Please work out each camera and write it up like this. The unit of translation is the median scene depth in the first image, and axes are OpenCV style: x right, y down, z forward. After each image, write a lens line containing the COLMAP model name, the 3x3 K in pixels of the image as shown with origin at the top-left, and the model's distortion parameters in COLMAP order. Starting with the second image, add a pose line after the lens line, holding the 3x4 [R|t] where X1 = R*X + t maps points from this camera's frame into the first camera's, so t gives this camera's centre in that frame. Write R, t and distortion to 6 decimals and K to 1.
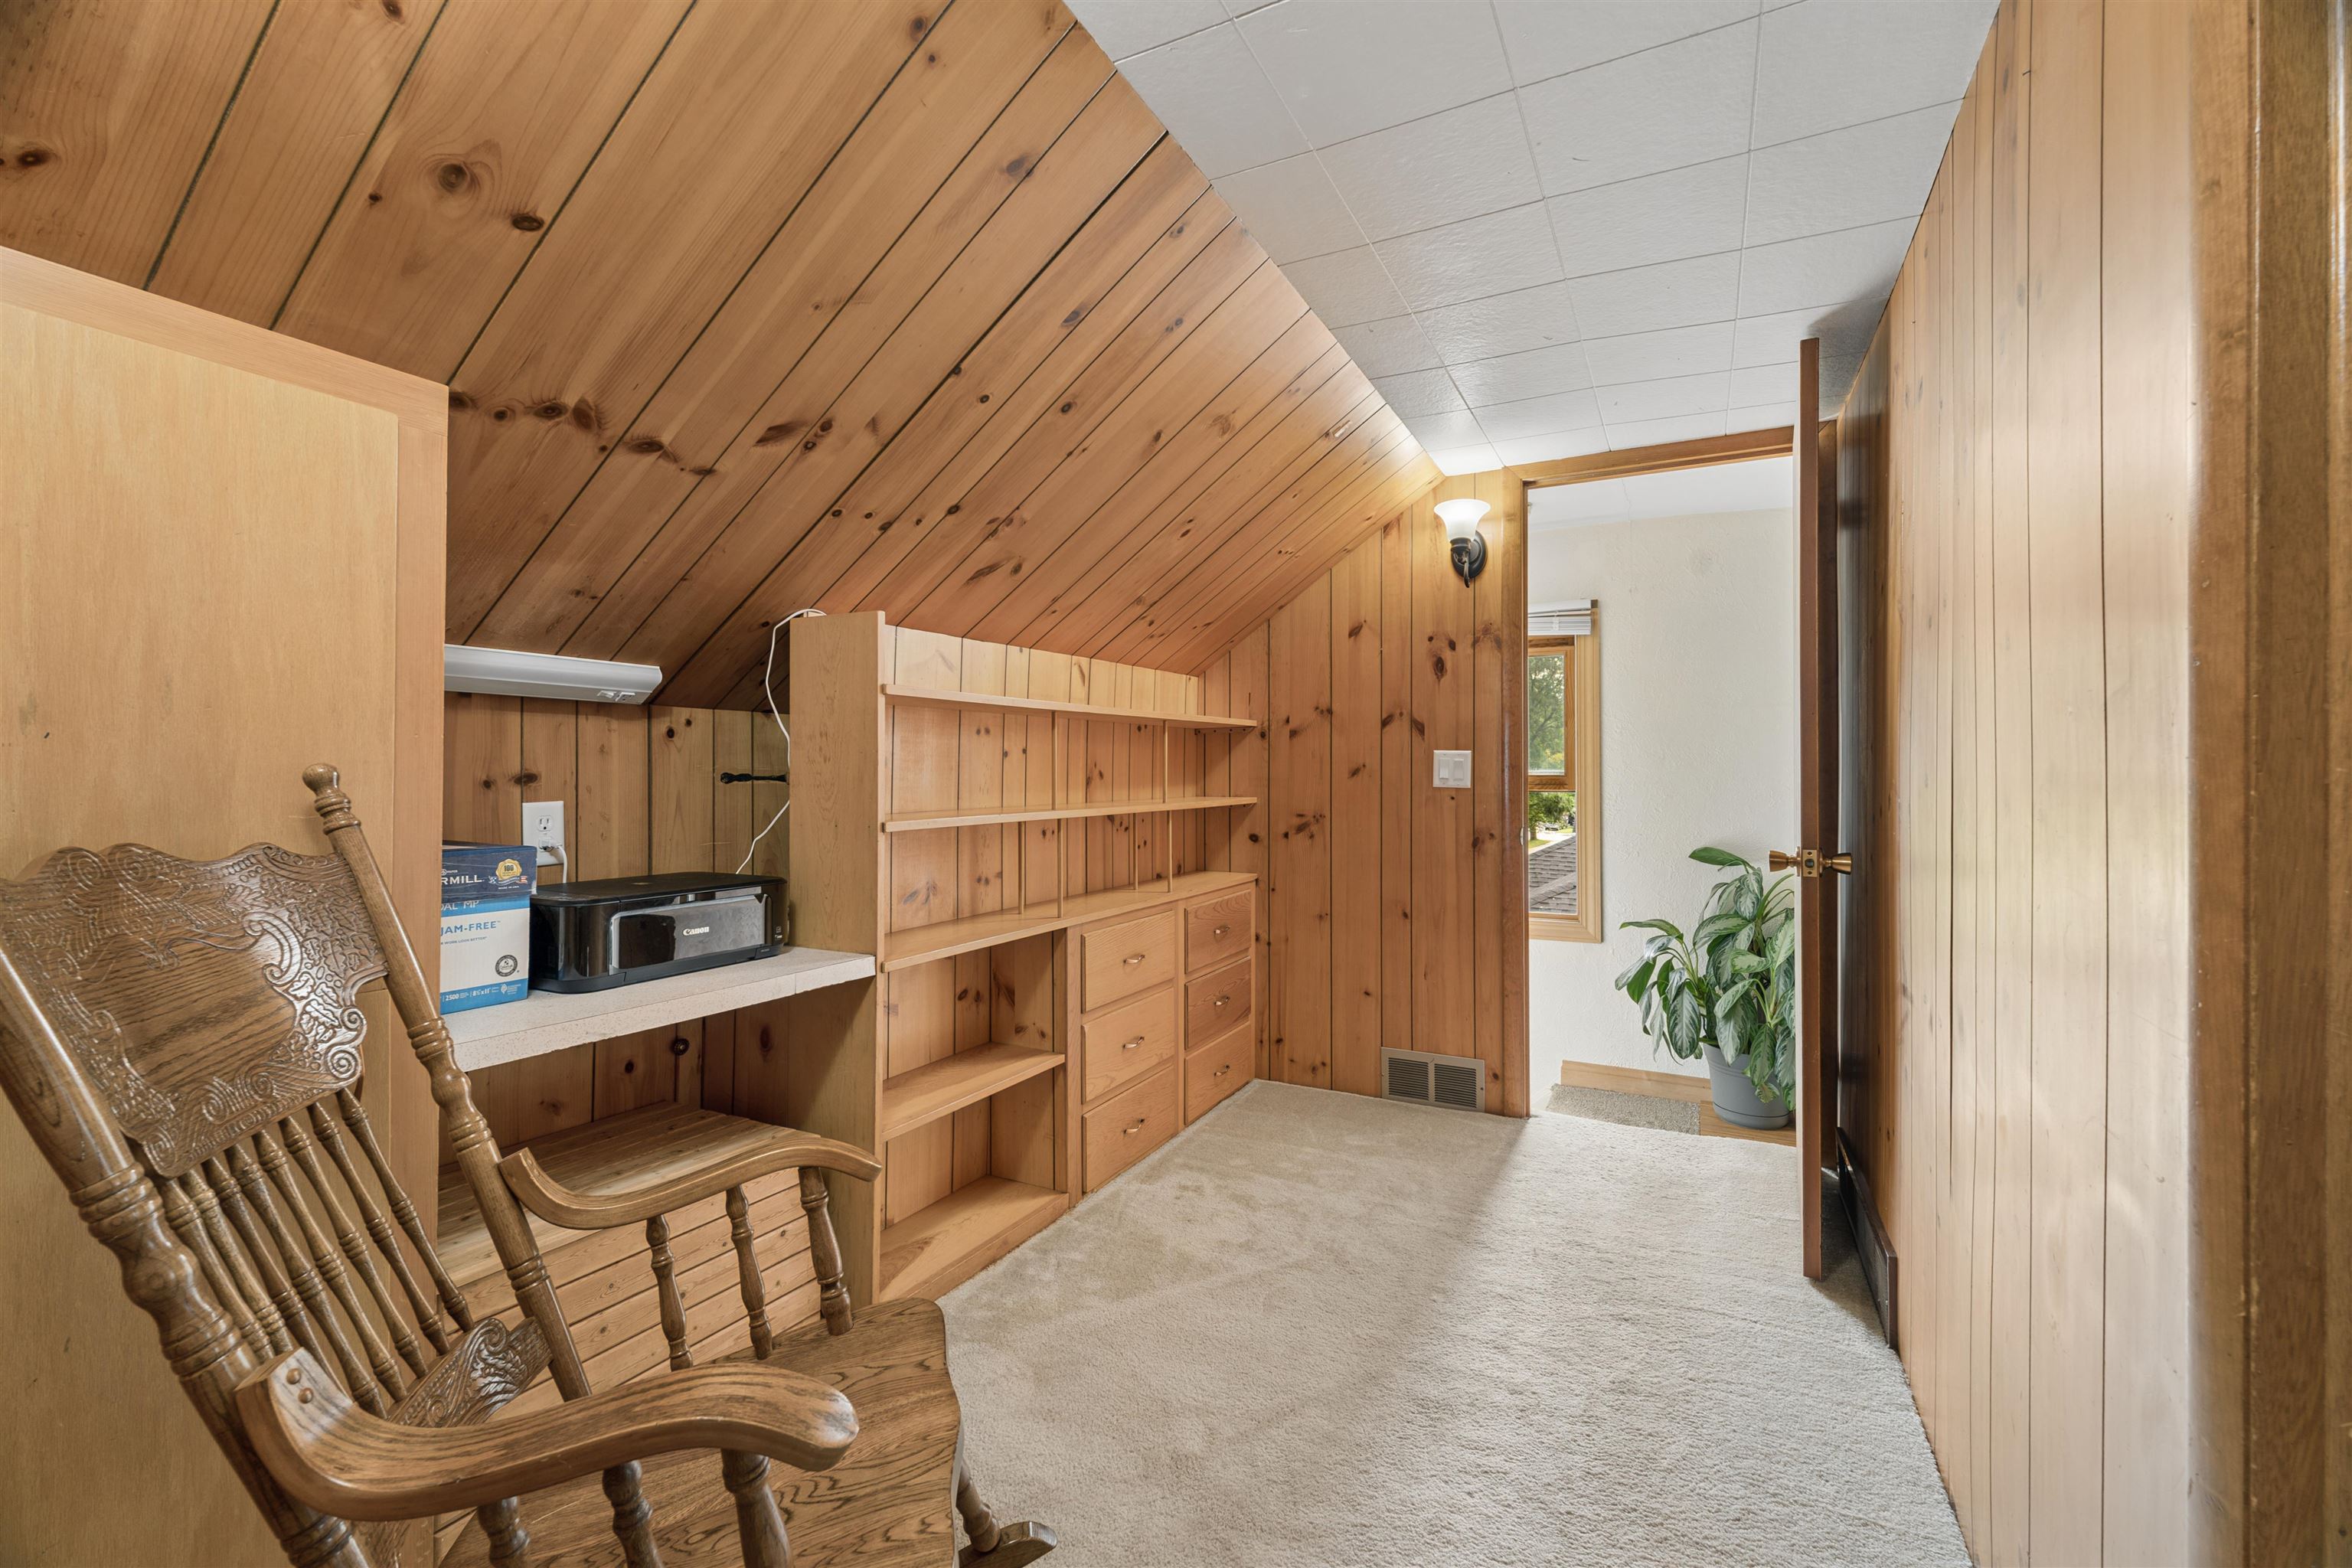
lens RADIAL K [[989.7, 0, 1163.4], [0, 989.7, 773.6], [0, 0, 1]] dist [0.000991, -0.000135]
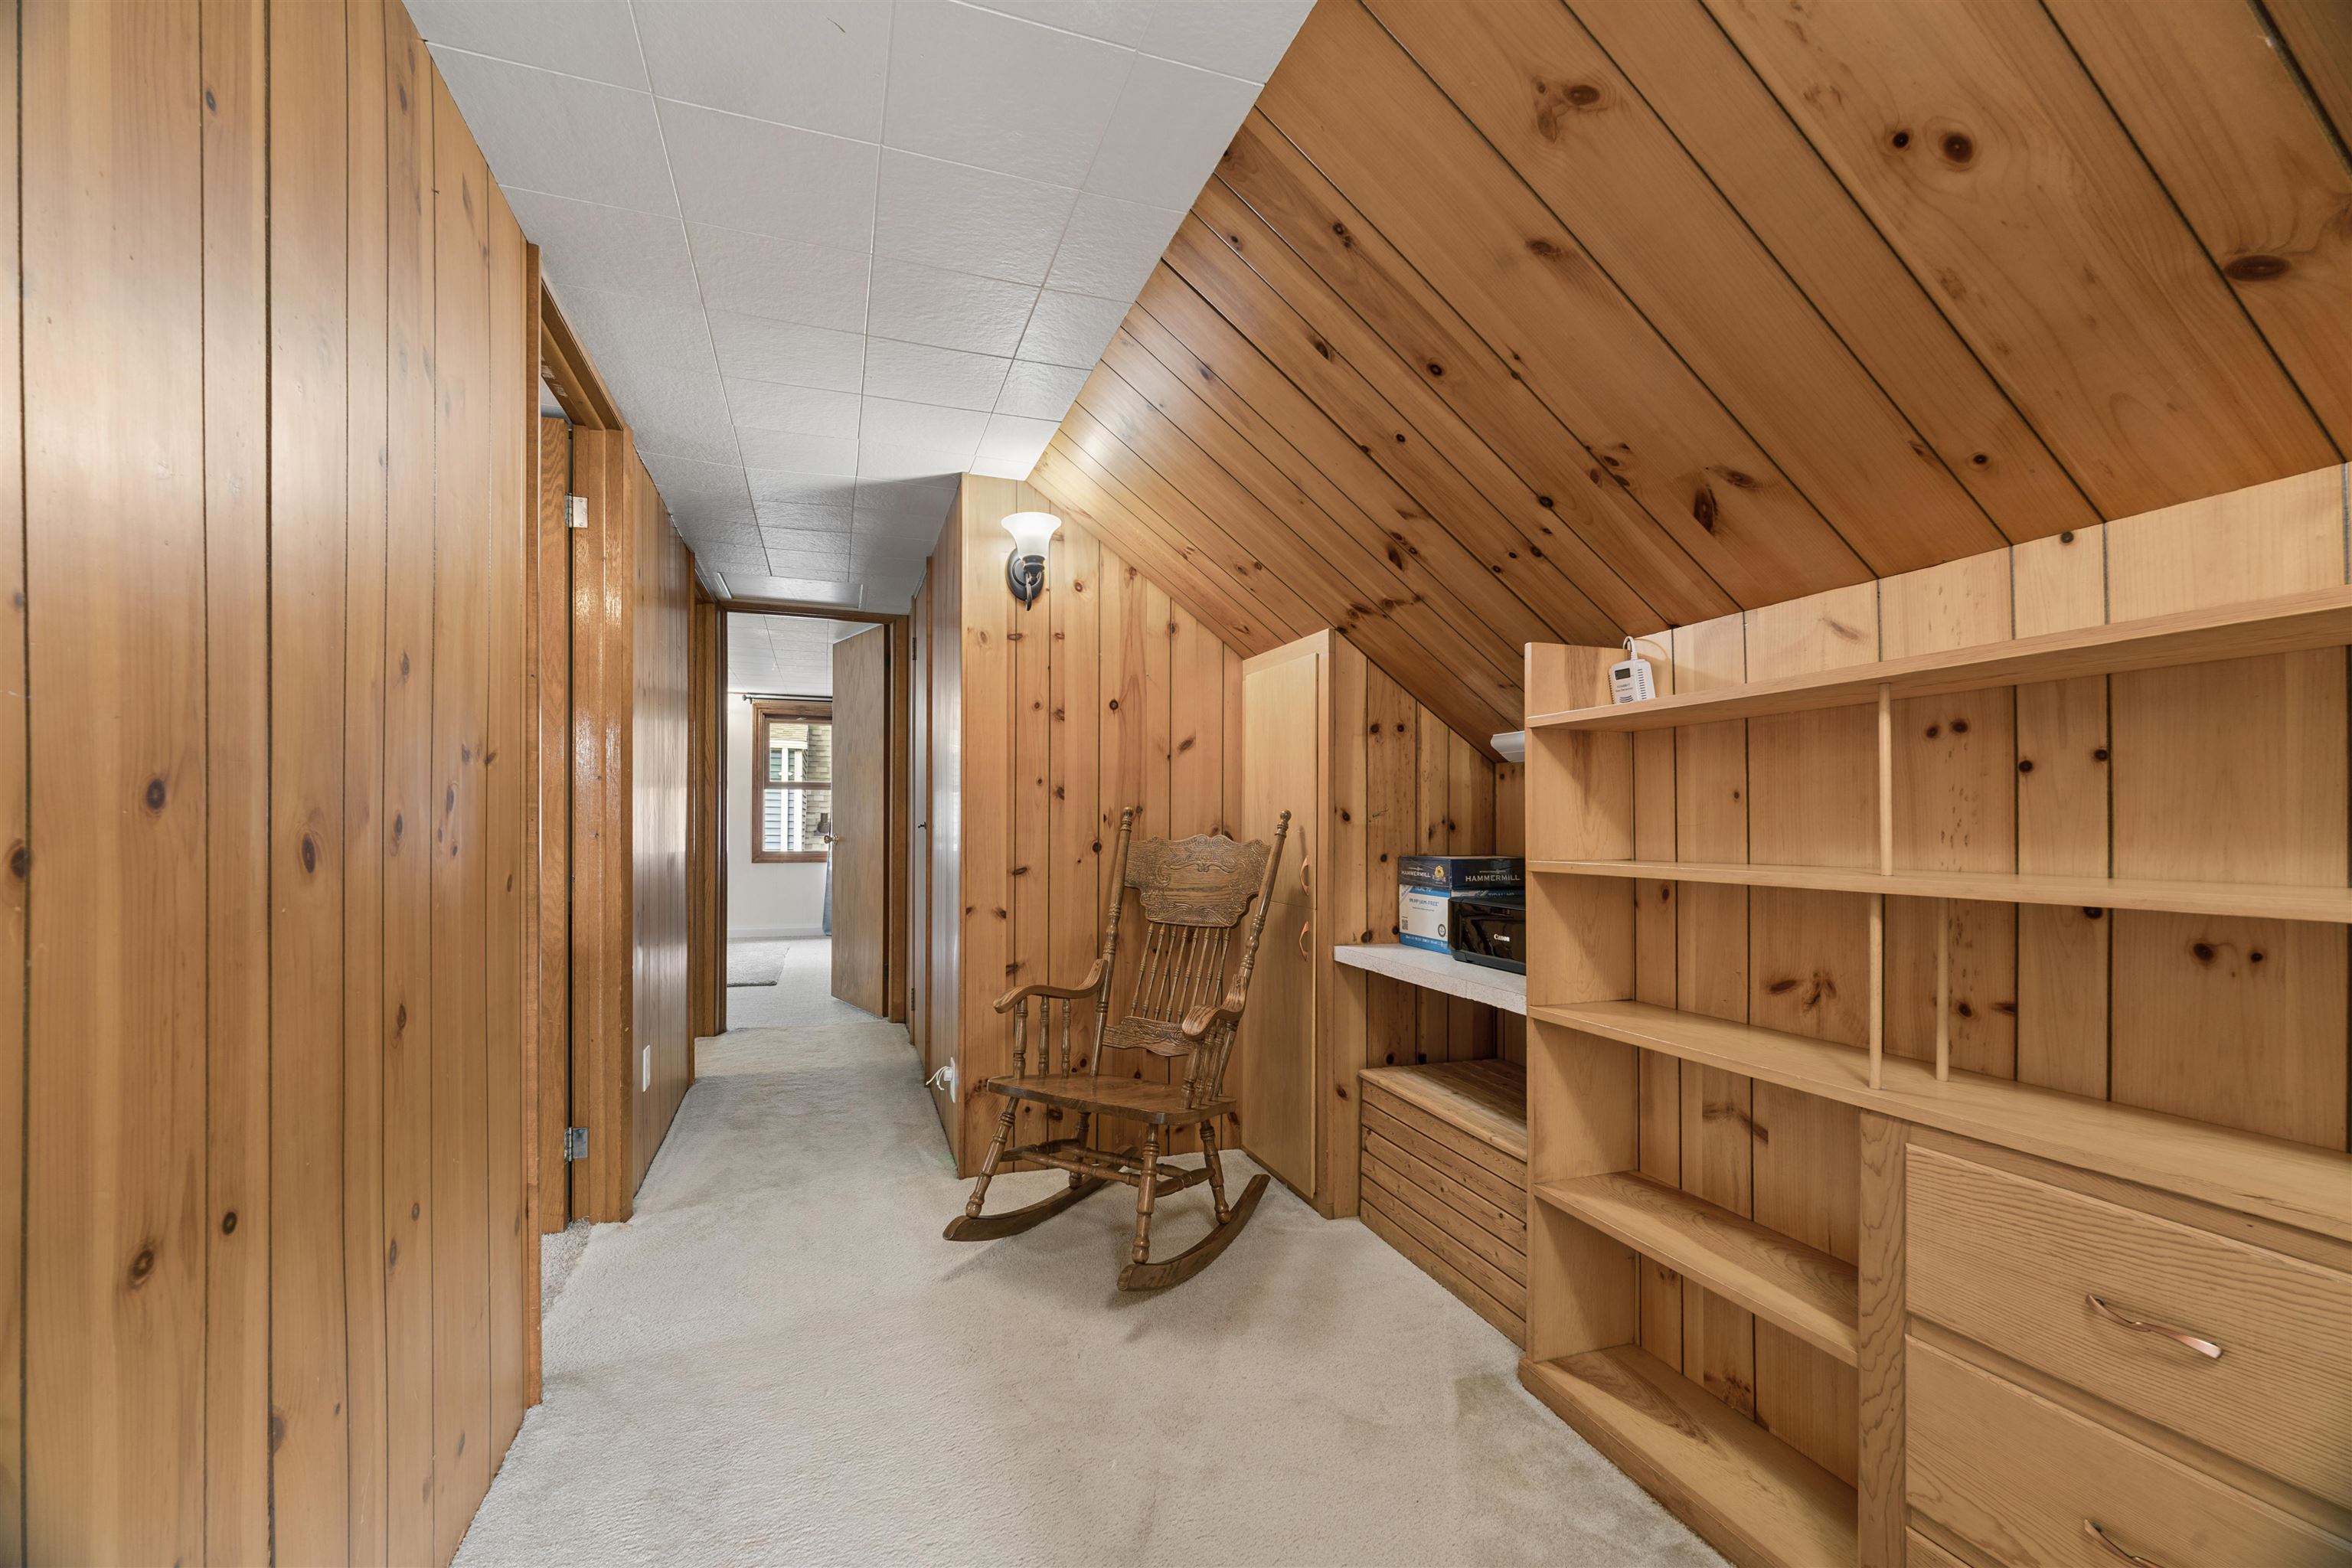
lens RADIAL K [[951.2, 0, 1179.8], [0, 951.2, 819.8], [0, 0, 1]] dist [-0.000209, -0.000060]
pose [[-0.665058, -0.000232, -0.746791, 0.633287], [0.001284, 0.999998, -0.001454, 0.009322], [0.746790, -0.001926, -0.665057, 1.352499]]
